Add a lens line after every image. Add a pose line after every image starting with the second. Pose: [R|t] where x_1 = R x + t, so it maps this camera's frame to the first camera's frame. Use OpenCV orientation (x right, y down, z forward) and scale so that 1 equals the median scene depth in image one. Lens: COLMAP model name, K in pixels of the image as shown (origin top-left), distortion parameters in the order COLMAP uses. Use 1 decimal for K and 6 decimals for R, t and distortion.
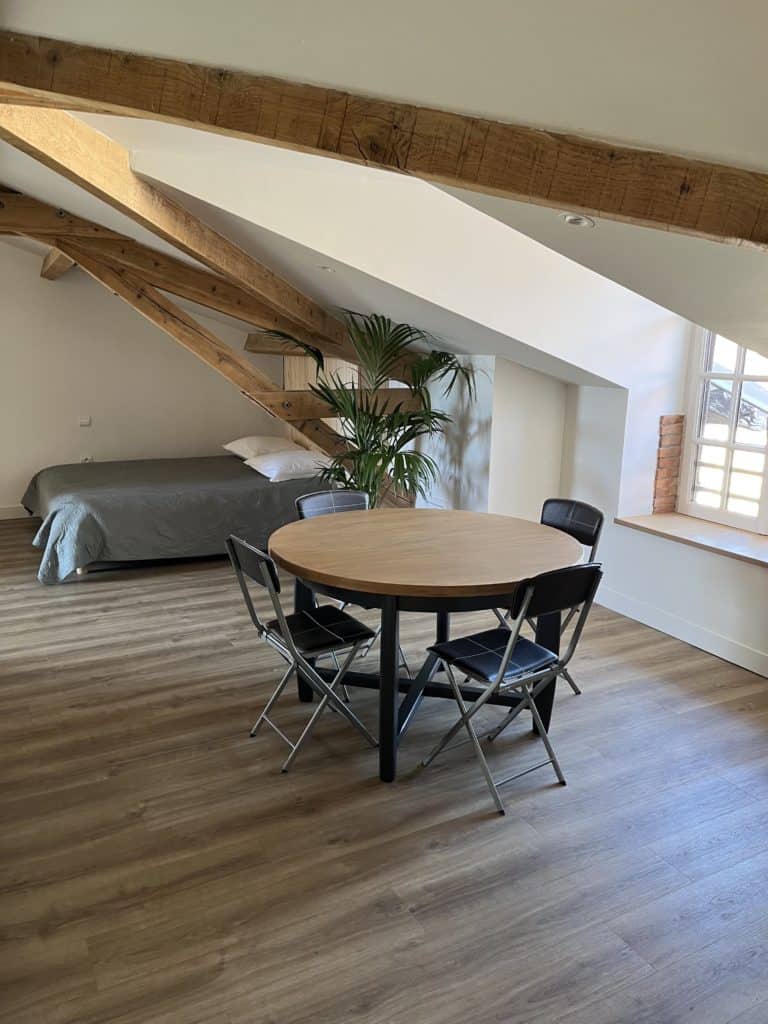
lens RADIAL K [[782.3, 0, 383.3], [0, 782.3, 520.8], [0, 0, 1]] dist [0.022401, -0.026406]
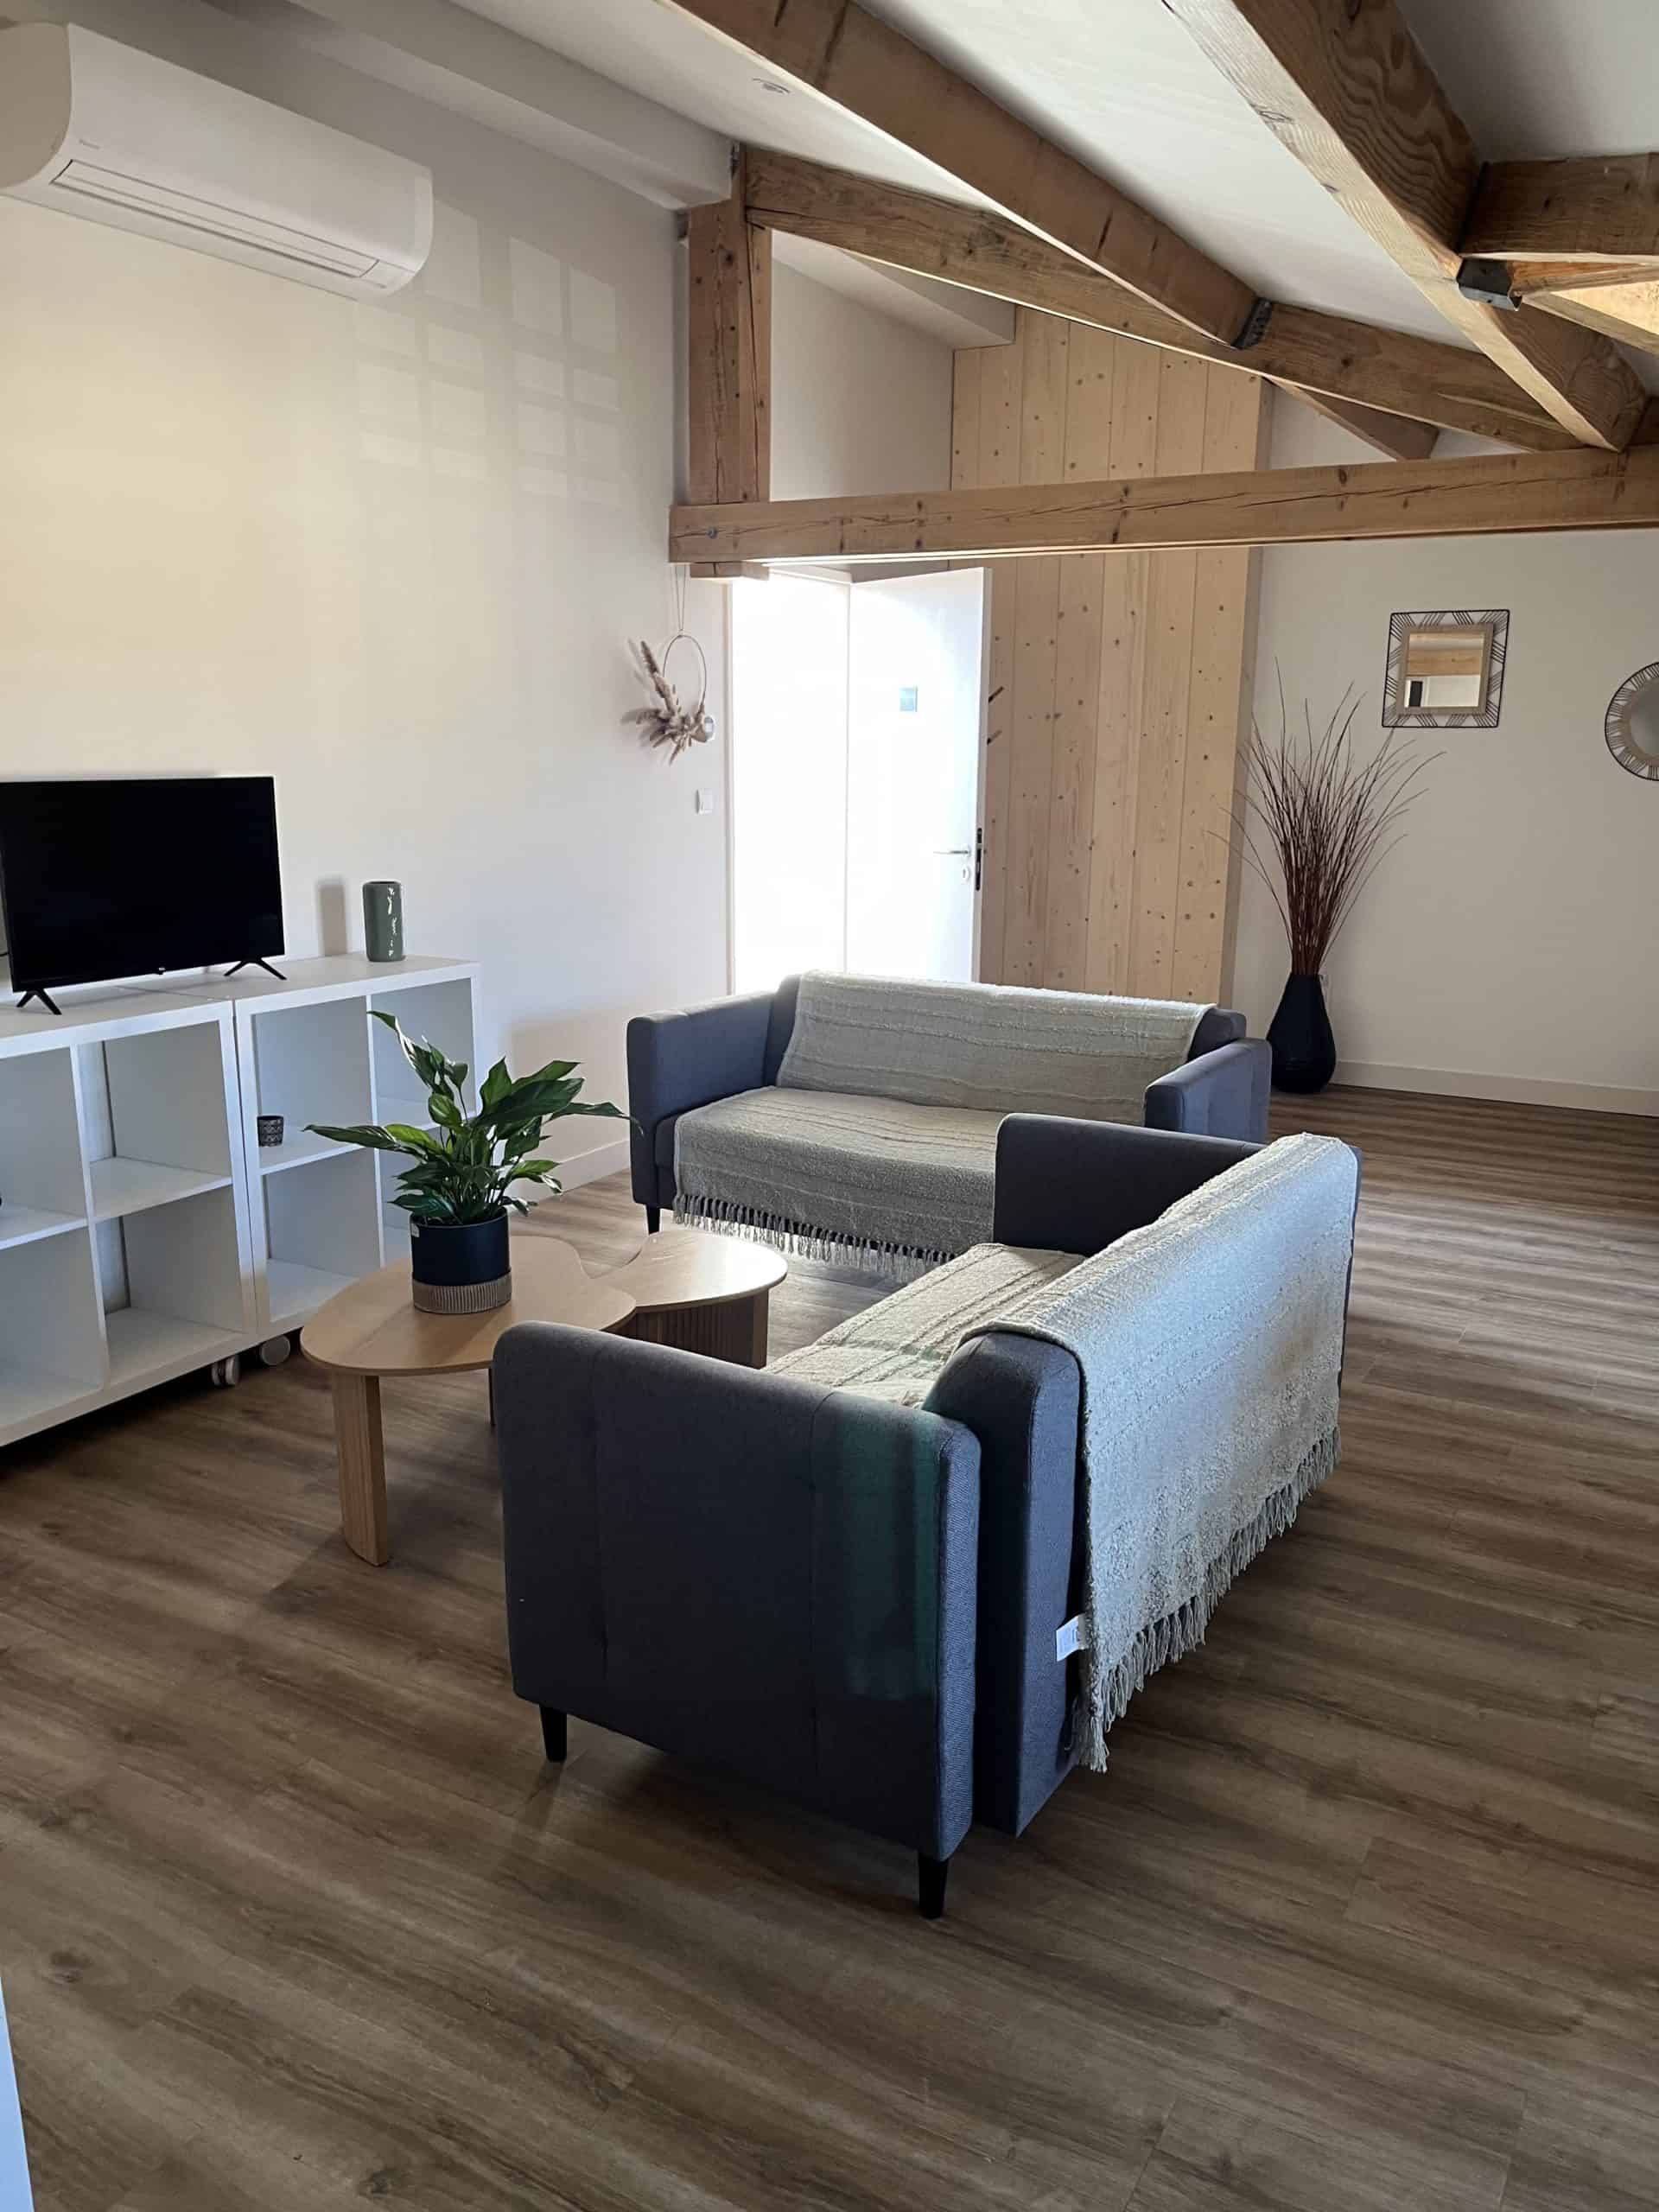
lens RADIAL K [[1689.8, 0, 838.7], [0, 1689.8, 1097.9], [0, 0, 1]] dist [0.022401, -0.026406]
pose [[0.557521, 0.186447, -0.808955, 0.202067], [-0.206478, 0.974975, 0.082410, 0.017003], [0.804076, 0.121086, 0.582066, -0.020996]]
